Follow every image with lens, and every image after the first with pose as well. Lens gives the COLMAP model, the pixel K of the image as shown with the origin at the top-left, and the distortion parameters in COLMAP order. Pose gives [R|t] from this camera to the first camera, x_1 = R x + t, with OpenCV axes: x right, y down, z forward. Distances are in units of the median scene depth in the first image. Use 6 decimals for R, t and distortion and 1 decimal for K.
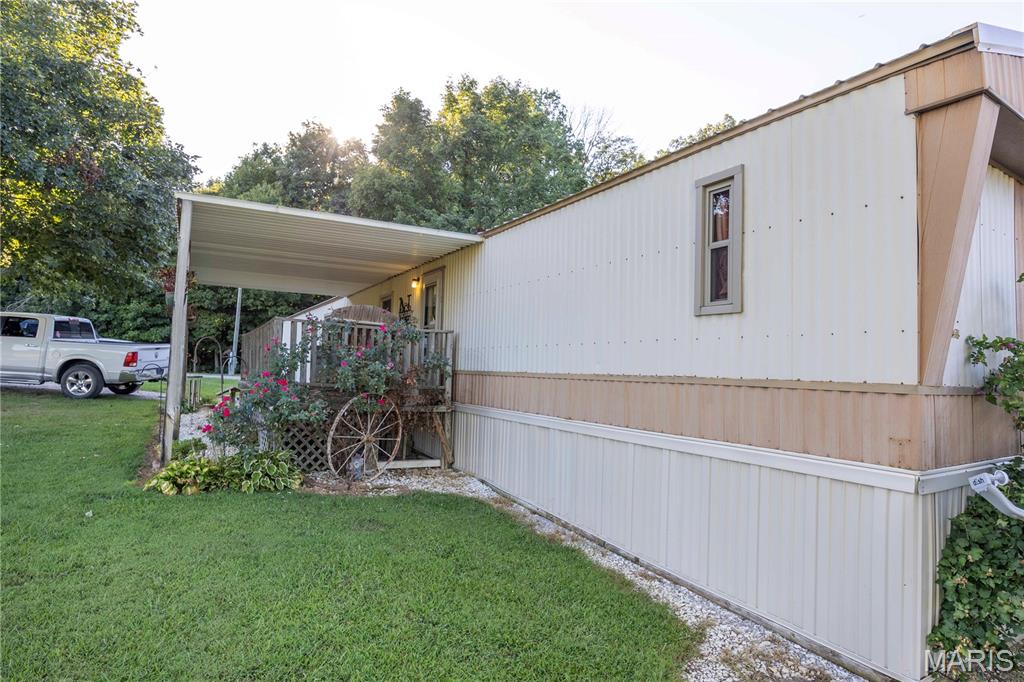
lens RADIAL K [[547.5, 0, 512.2], [0, 547.5, 339.7], [0, 0, 1]] dist [0.002314, 0.000360]
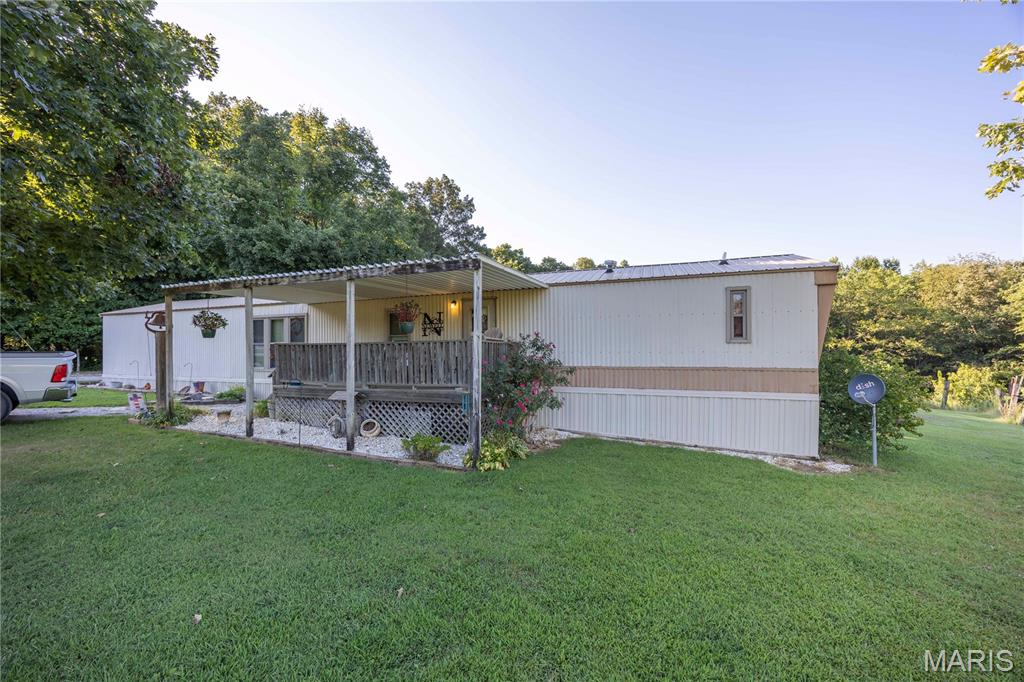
lens RADIAL K [[391.8, 0, 513.7], [0, 391.8, 342.4], [0, 0, 1]] dist [-0.000381, -0.000005]
pose [[0.772350, -0.034618, 0.634254, -1.311914], [-0.003948, 0.998233, 0.059293, -0.124917], [-0.635185, -0.048299, 0.770848, 0.208896]]
